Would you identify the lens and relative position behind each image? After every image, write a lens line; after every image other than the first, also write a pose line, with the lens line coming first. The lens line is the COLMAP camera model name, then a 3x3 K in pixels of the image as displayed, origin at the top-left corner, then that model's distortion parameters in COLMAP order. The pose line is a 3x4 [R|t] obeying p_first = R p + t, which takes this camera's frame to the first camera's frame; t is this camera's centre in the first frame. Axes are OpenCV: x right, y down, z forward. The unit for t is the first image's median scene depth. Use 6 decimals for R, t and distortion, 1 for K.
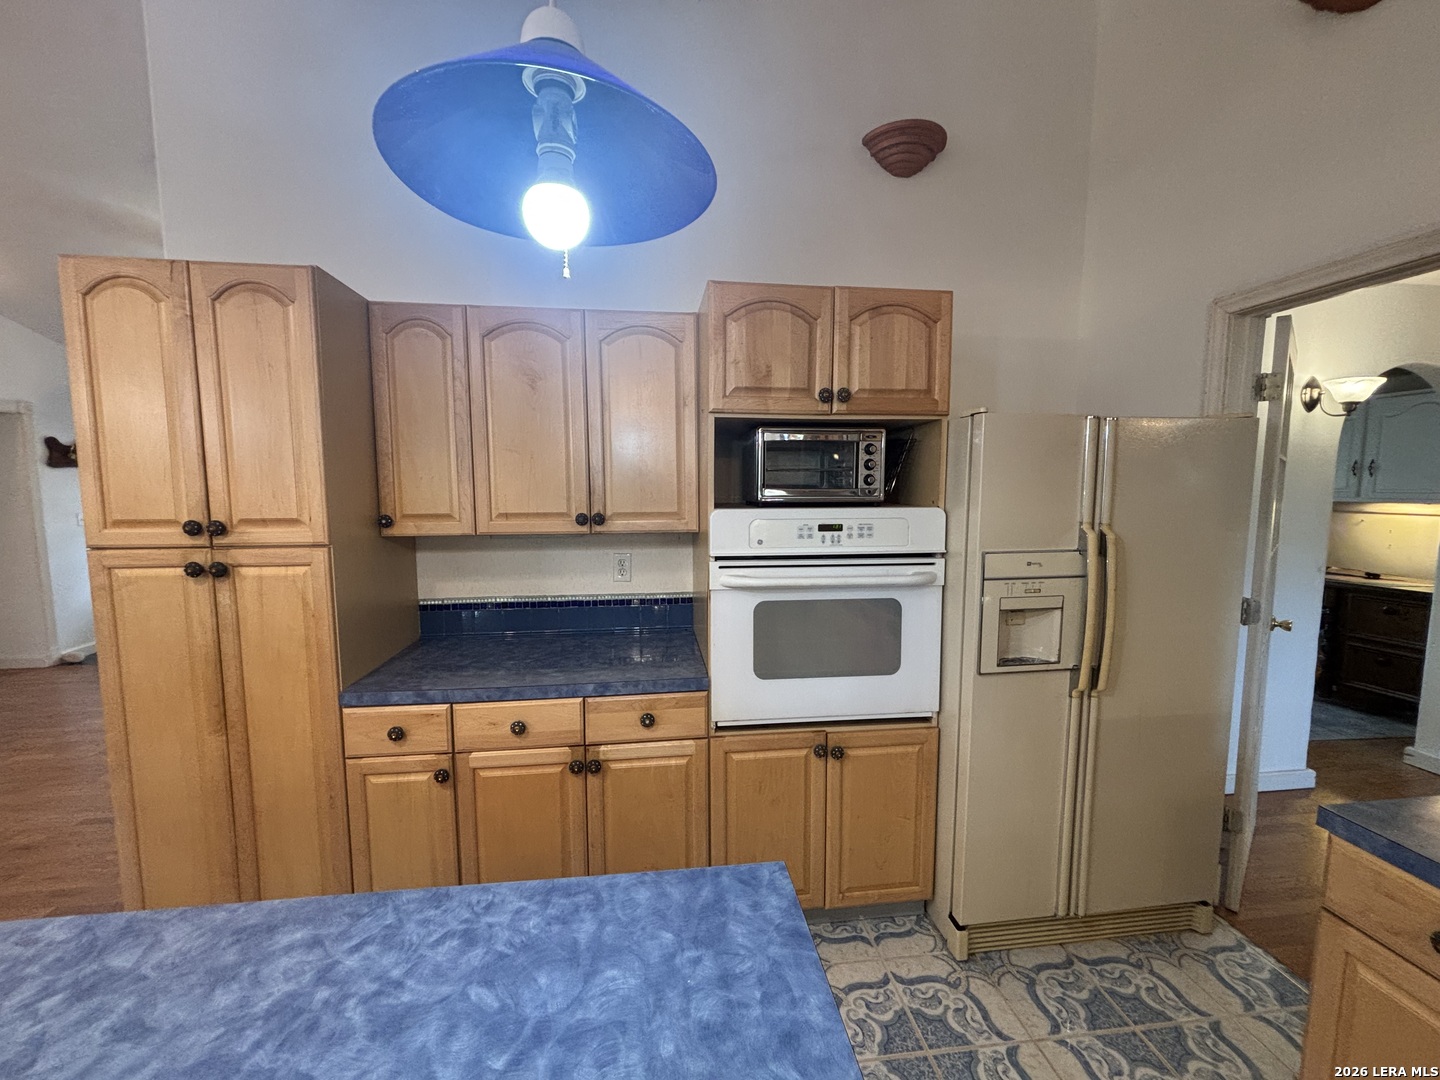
lens RADIAL K [[585.3, 0, 715.8], [0, 585.3, 540.0], [0, 0, 1]] dist [0.003104, 0.000385]
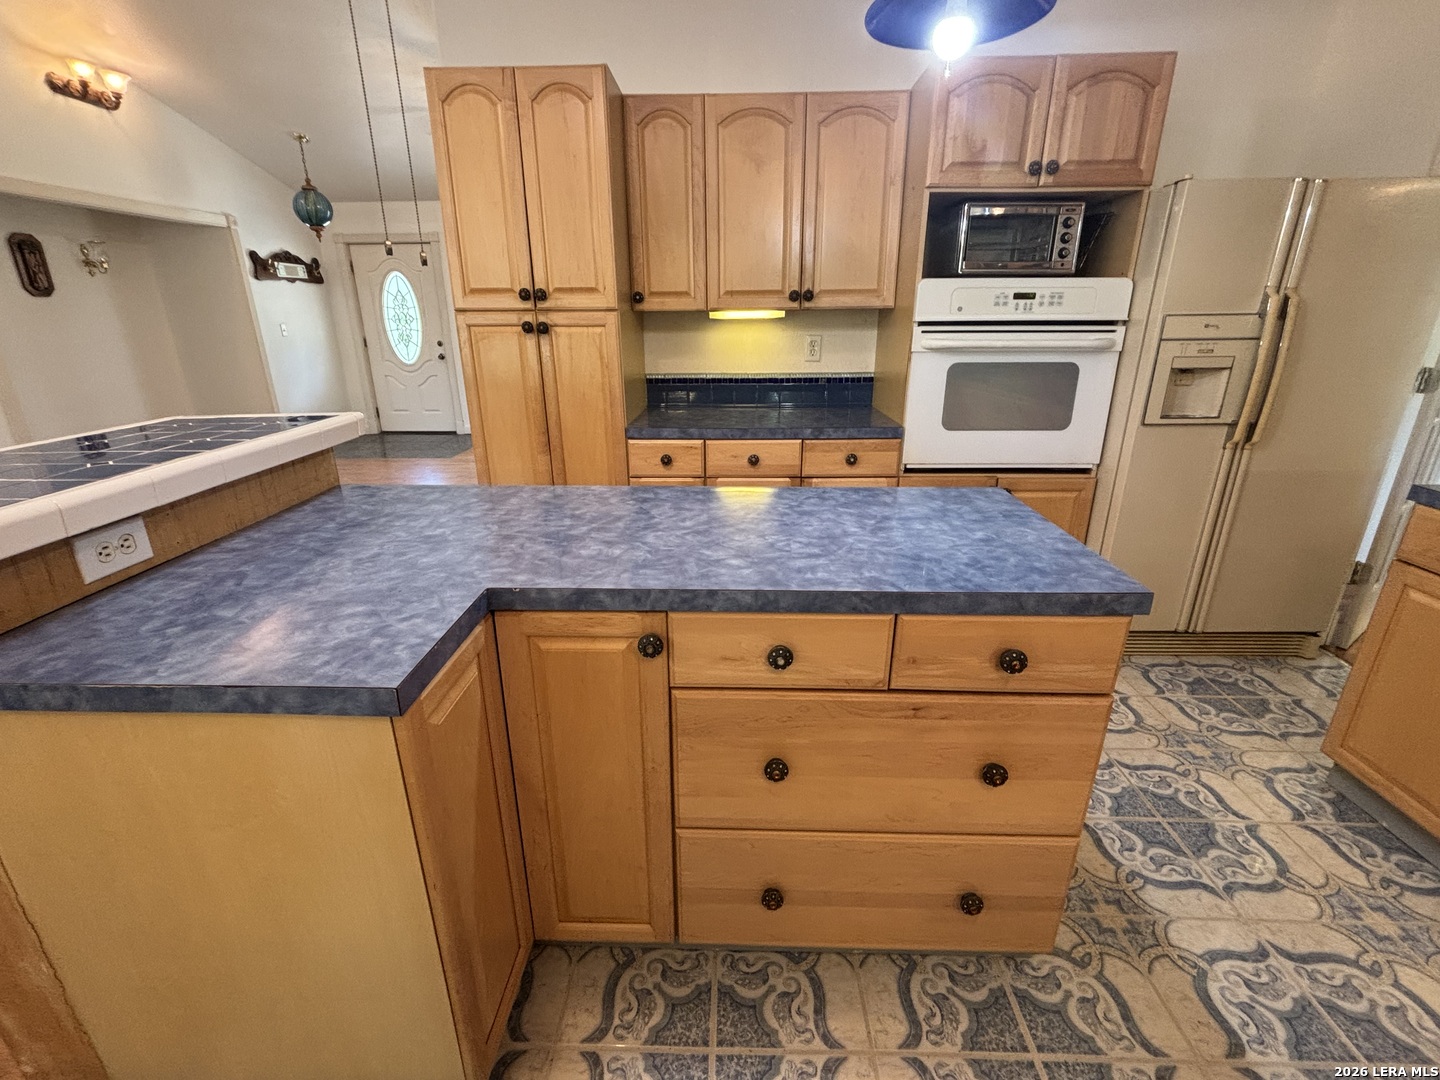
lens RADIAL K [[644.3, 0, 715.9], [0, 644.3, 540.6], [0, 0, 1]] dist [-0.001751, 0.002859]
pose [[0.988553, 0.044687, -0.144106, -0.198200], [-0.008987, 0.970876, 0.239413, 0.147666], [0.150607, -0.235378, 0.960164, -0.419639]]
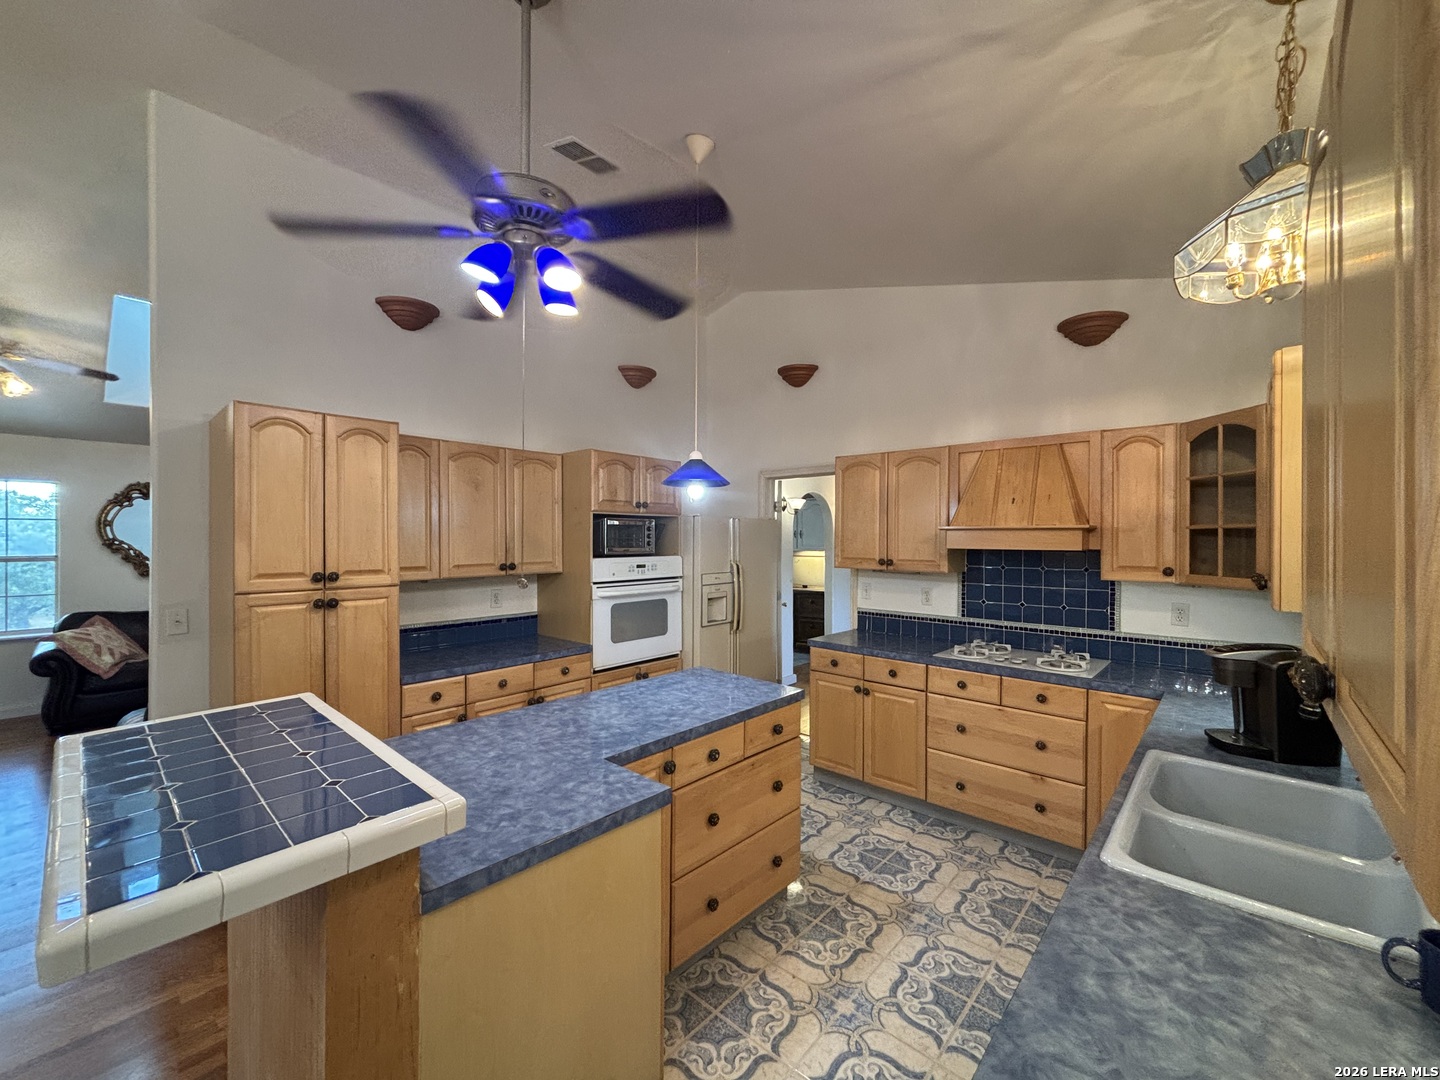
lens RADIAL K [[585.3, 0, 718.8], [0, 585.3, 541.9], [0, 0, 1]] dist [0.003104, 0.000385]
pose [[0.756899, -0.004359, 0.653517, -0.973974], [0.064129, 0.995647, -0.067633, 0.052845], [-0.650378, 0.093101, 0.753884, -0.785357]]
